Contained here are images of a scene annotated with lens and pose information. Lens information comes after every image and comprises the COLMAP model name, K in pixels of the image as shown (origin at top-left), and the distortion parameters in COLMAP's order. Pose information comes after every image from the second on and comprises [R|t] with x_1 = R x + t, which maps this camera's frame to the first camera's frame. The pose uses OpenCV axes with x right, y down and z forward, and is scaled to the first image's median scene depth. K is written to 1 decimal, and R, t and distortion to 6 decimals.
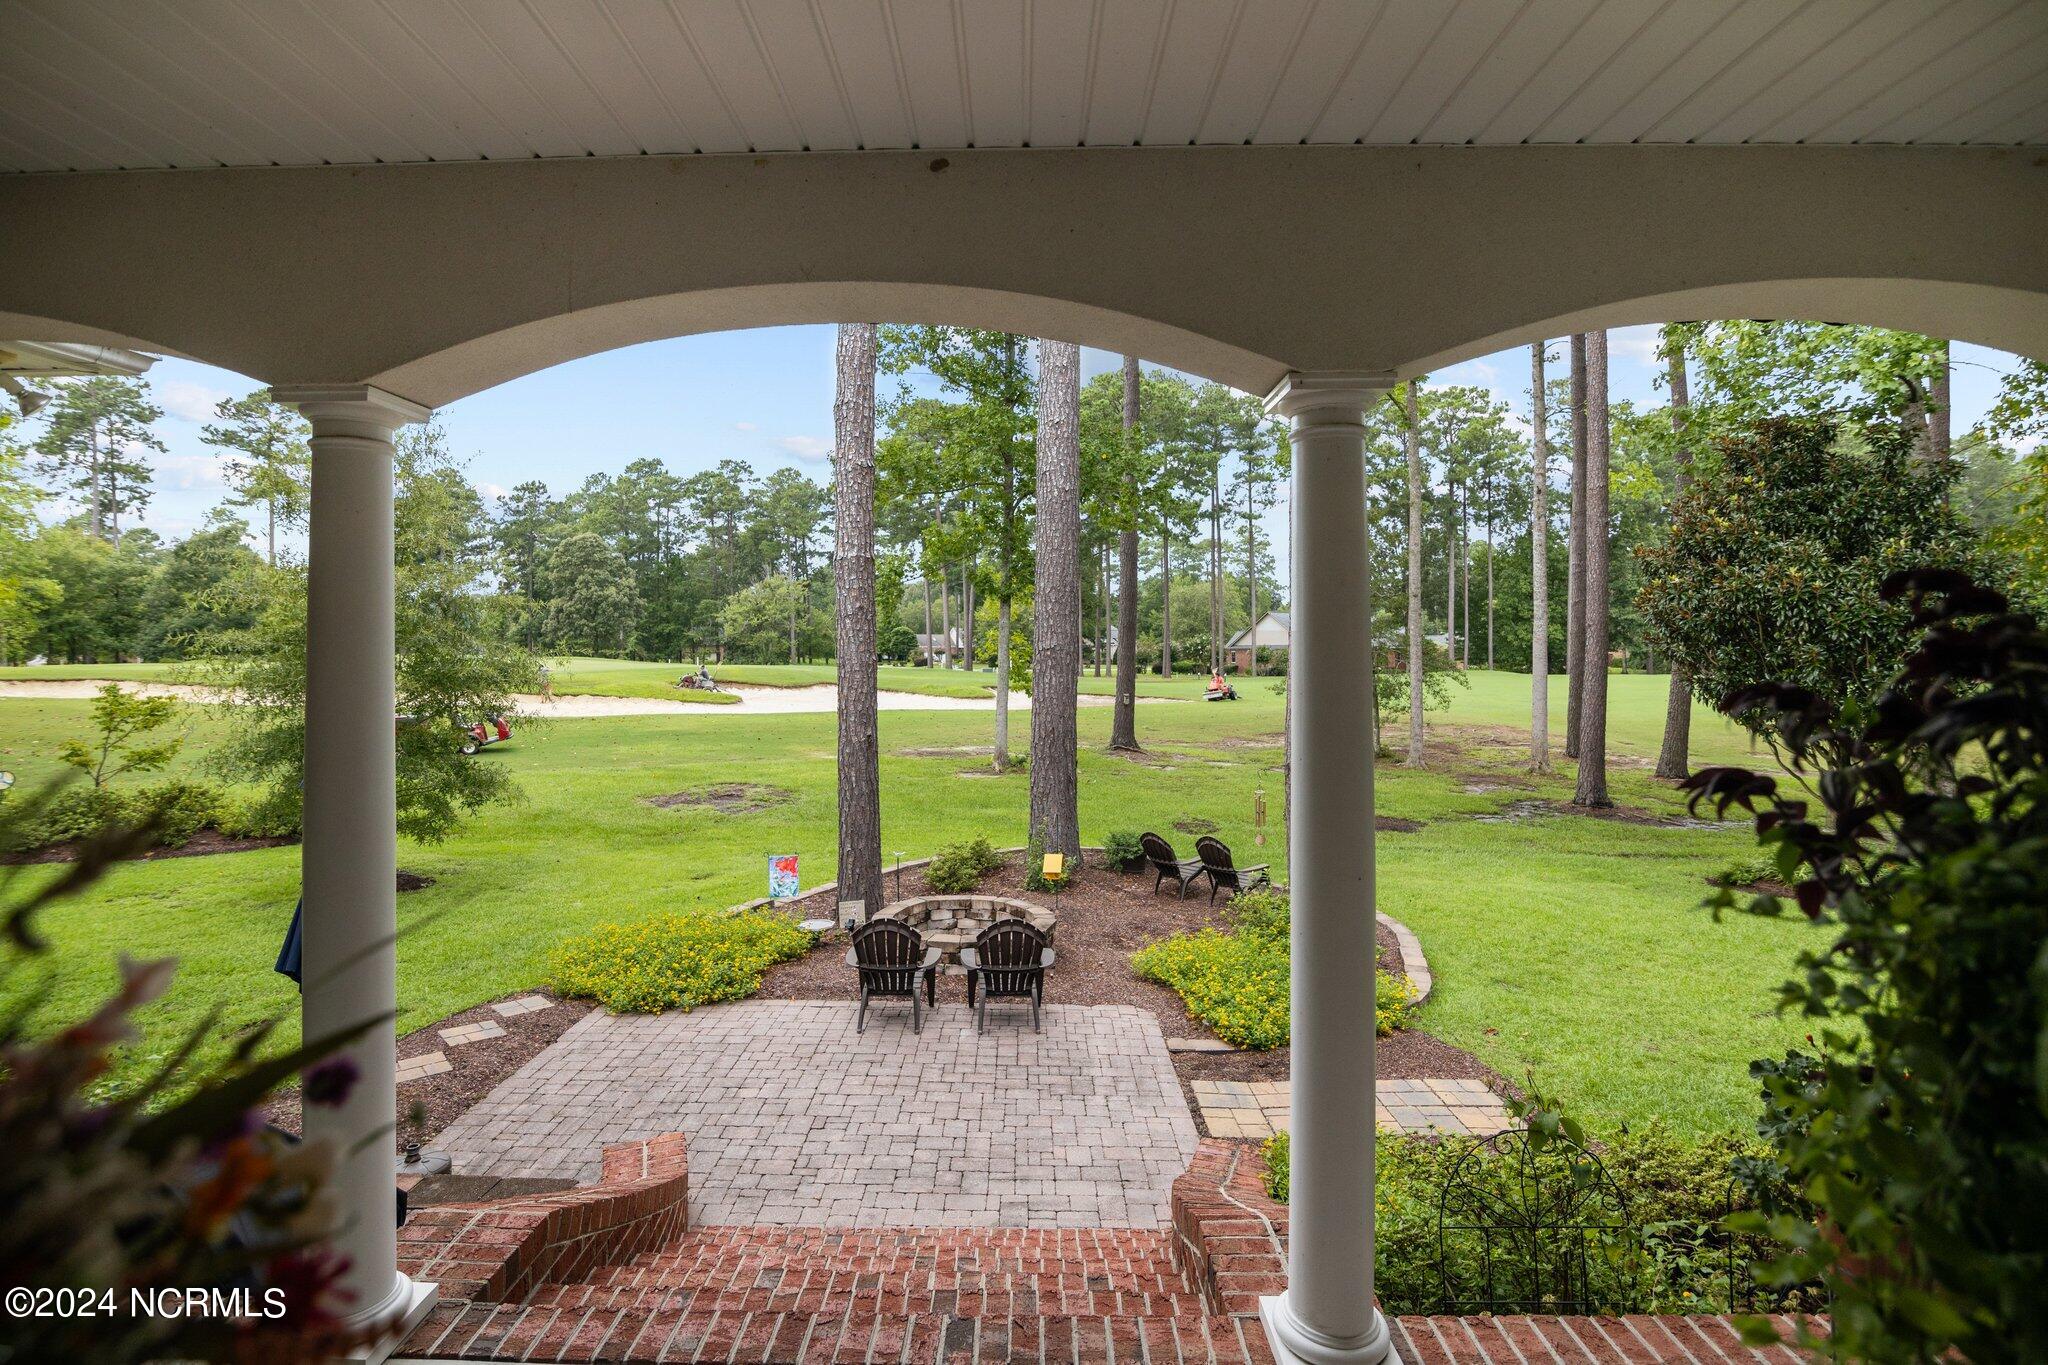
lens RADIAL K [[912.9, 0, 1032.9], [0, 912.9, 696.6], [0, 0, 1]] dist [-0.019792, 0.000176]
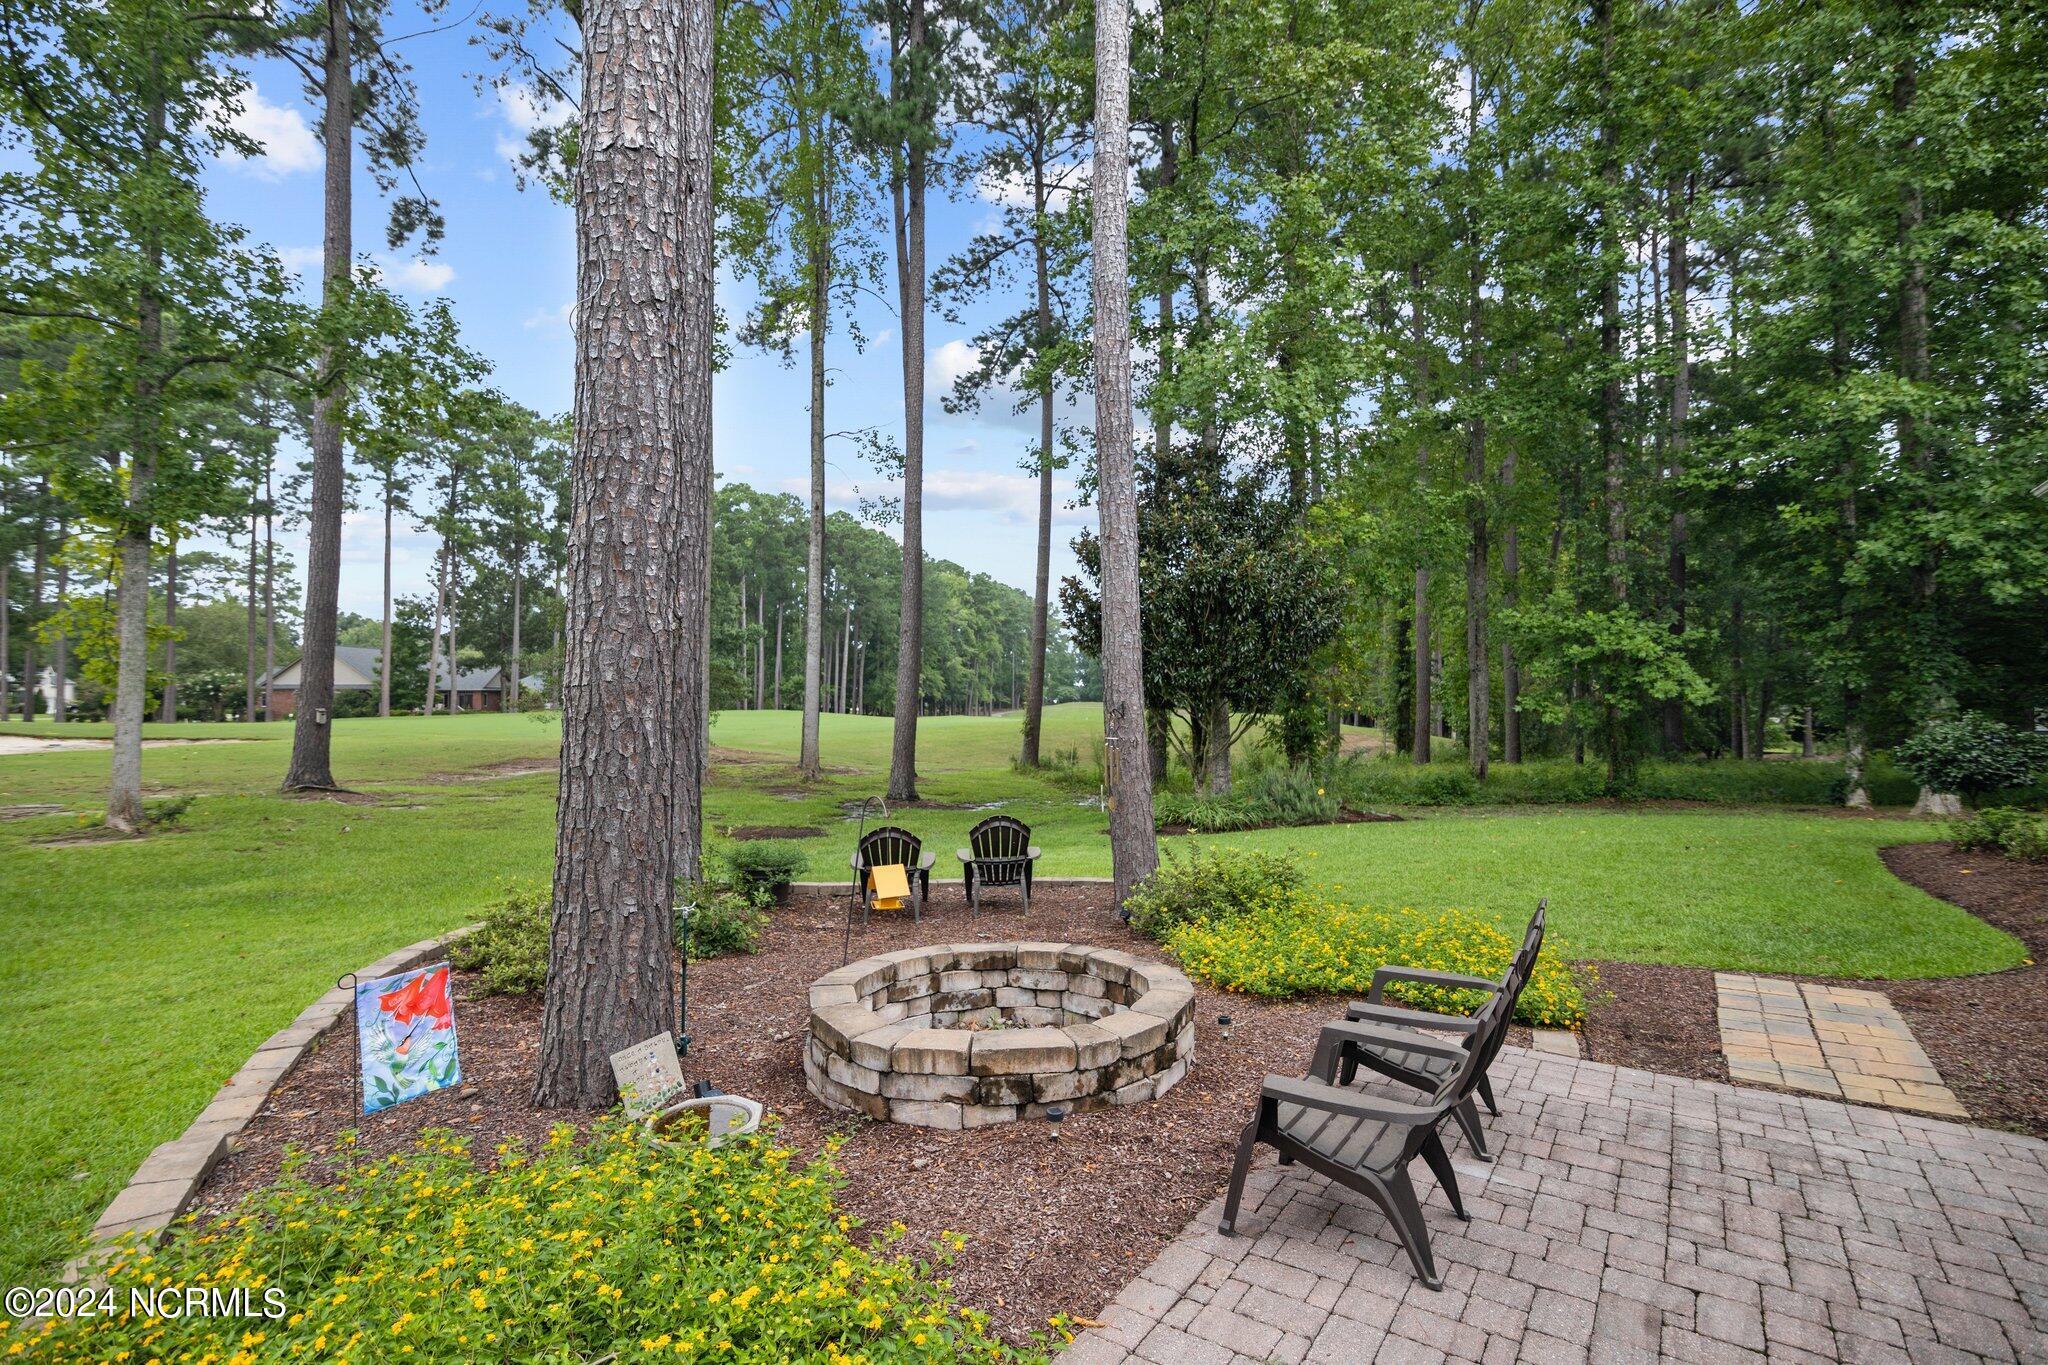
lens RADIAL K [[912.9, 0, 1032.9], [0, 912.9, 696.6], [0, 0, 1]] dist [-0.019792, 0.000176]
pose [[0.597695, 0.007534, 0.801688, -0.417717], [0.032523, 0.998905, -0.033635, 0.101018], [-0.801064, 0.046177, 0.596795, 0.652280]]
